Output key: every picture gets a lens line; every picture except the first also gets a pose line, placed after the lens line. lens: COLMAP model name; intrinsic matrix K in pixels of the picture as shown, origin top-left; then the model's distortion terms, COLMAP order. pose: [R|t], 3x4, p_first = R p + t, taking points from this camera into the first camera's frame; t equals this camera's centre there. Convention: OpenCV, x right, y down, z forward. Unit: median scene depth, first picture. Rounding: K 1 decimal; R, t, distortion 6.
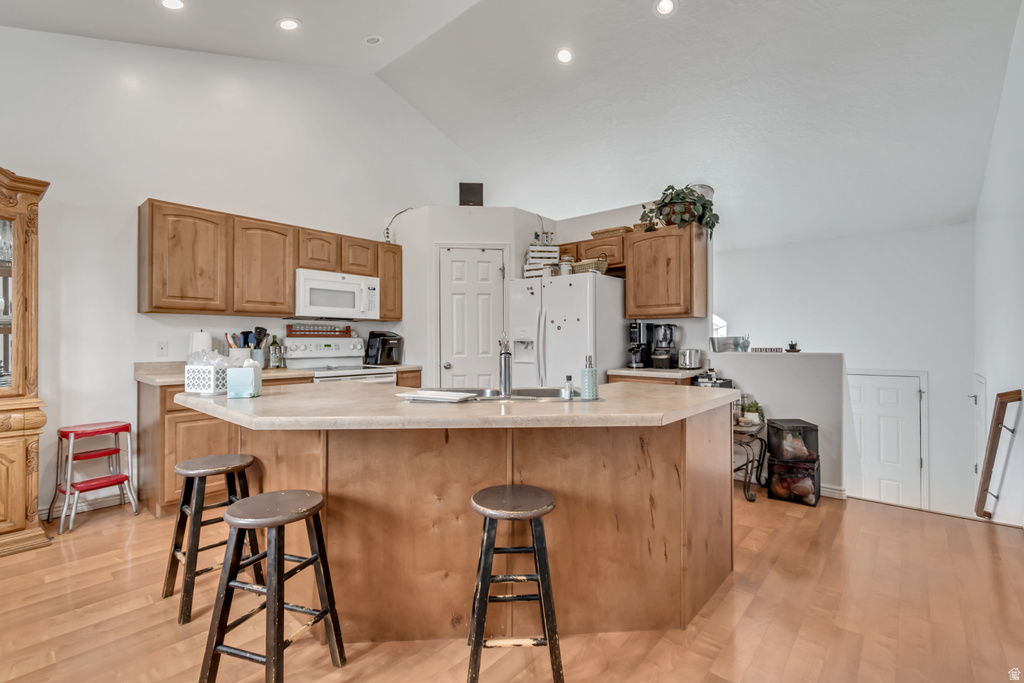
lens RADIAL K [[457.0, 0, 513.1], [0, 457.0, 339.8], [0, 0, 1]] dist [0.008378, -0.002194]
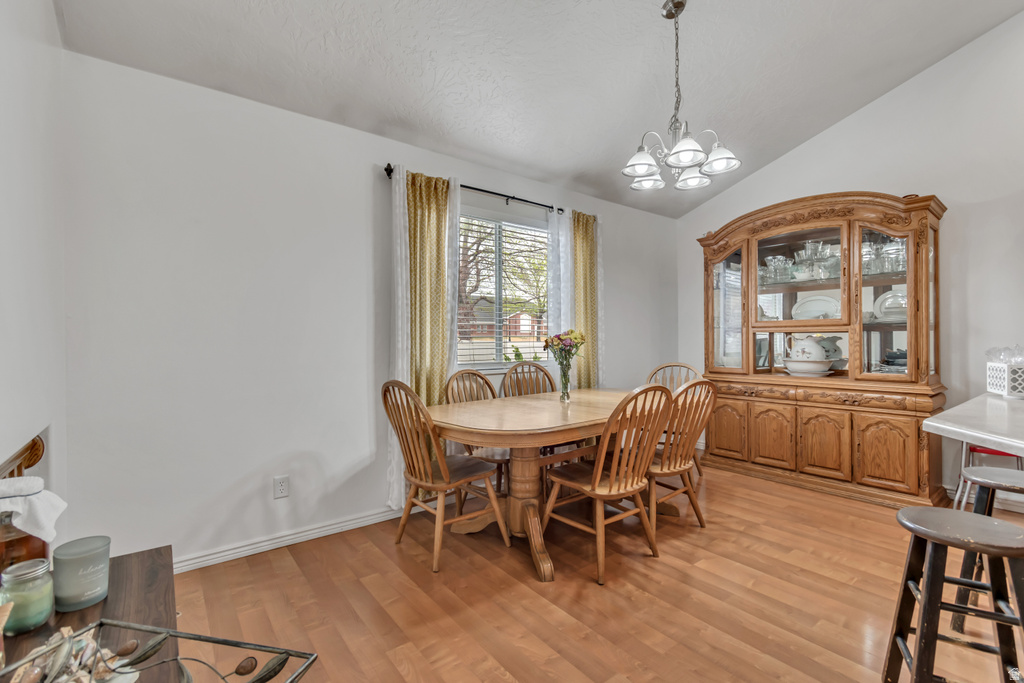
lens RADIAL K [[457.0, 0, 515.3], [0, 457.0, 342.7], [0, 0, 1]] dist [0.008378, -0.002194]
pose [[-0.188833, 0.006840, -0.981985, 0.206711], [0.007536, 0.999956, 0.005516, 0.003200], [0.981980, -0.006359, -0.188876, 0.150200]]
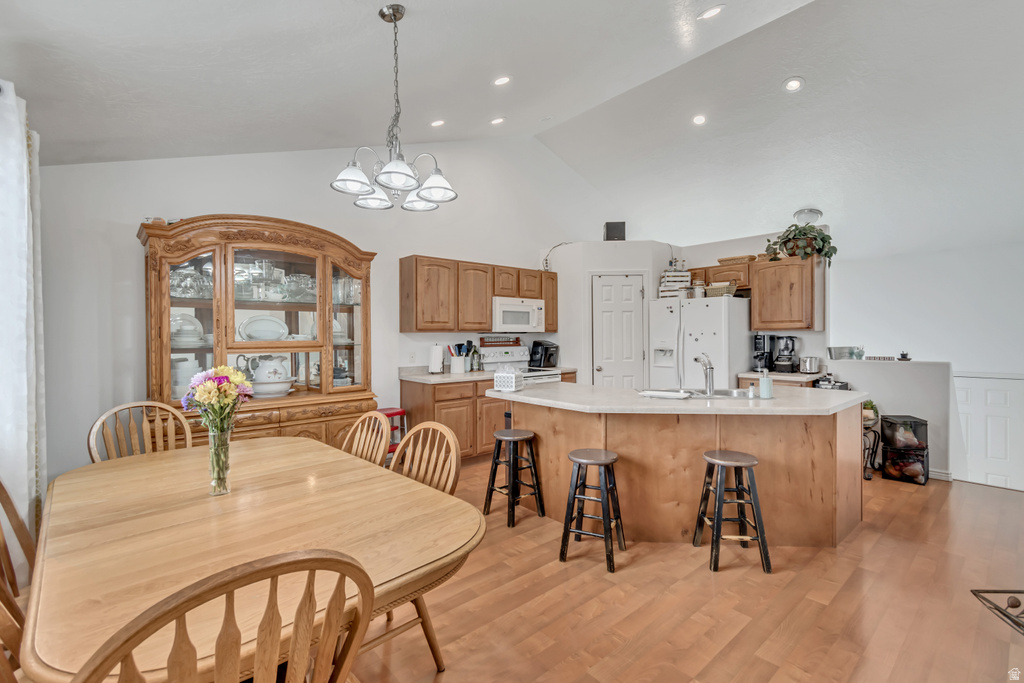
lens RADIAL K [[457.0, 0, 514.3], [0, 457.0, 340.1], [0, 0, 1]] dist [0.008378, -0.002194]
pose [[0.991194, -0.003241, -0.132376, -0.250929], [0.004890, 0.999914, 0.012133, -0.046722], [0.132326, -0.012674, 0.991125, -0.340792]]
